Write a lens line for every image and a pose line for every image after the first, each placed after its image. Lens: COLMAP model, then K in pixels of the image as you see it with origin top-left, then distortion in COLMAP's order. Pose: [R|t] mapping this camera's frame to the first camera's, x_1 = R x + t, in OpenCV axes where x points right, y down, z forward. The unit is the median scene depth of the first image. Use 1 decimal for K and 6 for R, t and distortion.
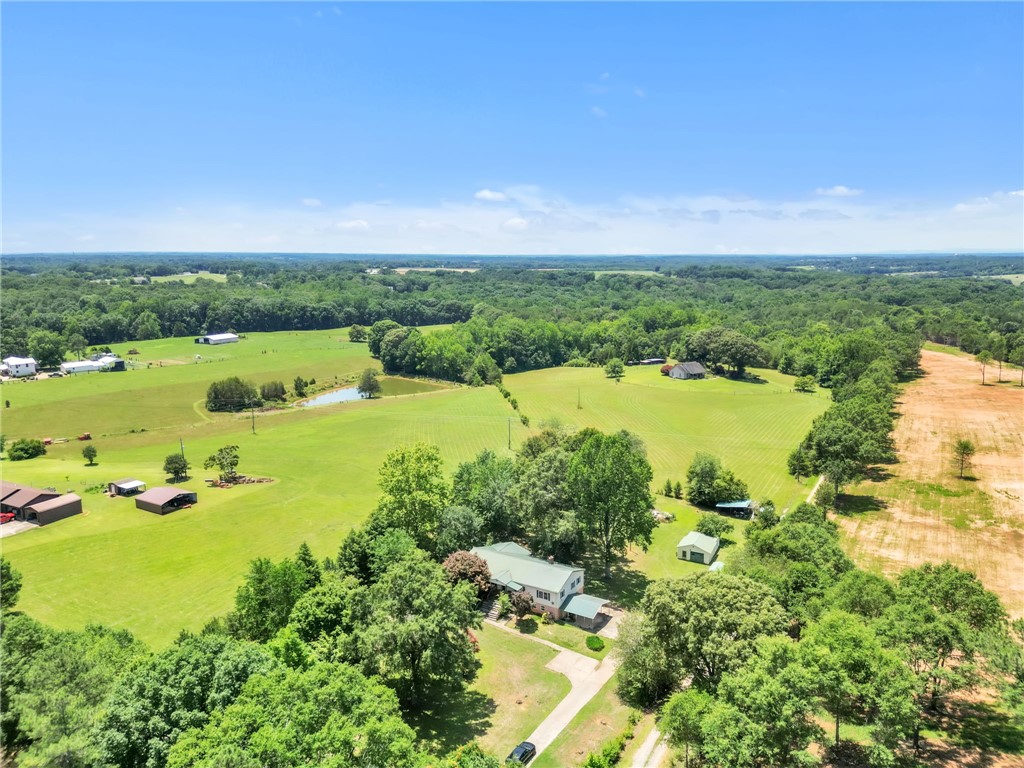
lens RADIAL K [[689.7, 0, 515.0], [0, 689.7, 419.5], [0, 0, 1]] dist [0.167404, -0.291738]
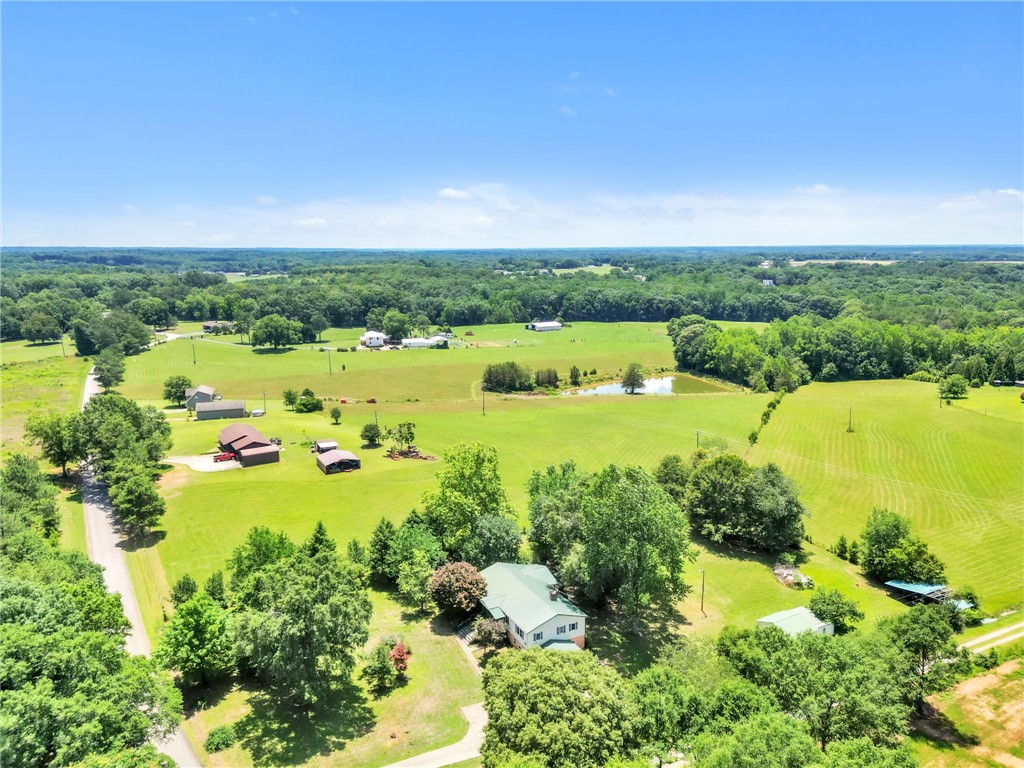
lens RADIAL K [[692.0, 0, 512.0], [0, 692.0, 384.0], [0, 0, 1]] dist [0.063040, -0.046218]
pose [[0.860922, 0.096511, -0.499499, 0.112415], [-0.115530, 0.993278, -0.007208, -0.013940], [0.495445, 0.063912, 0.866285, 0.050134]]
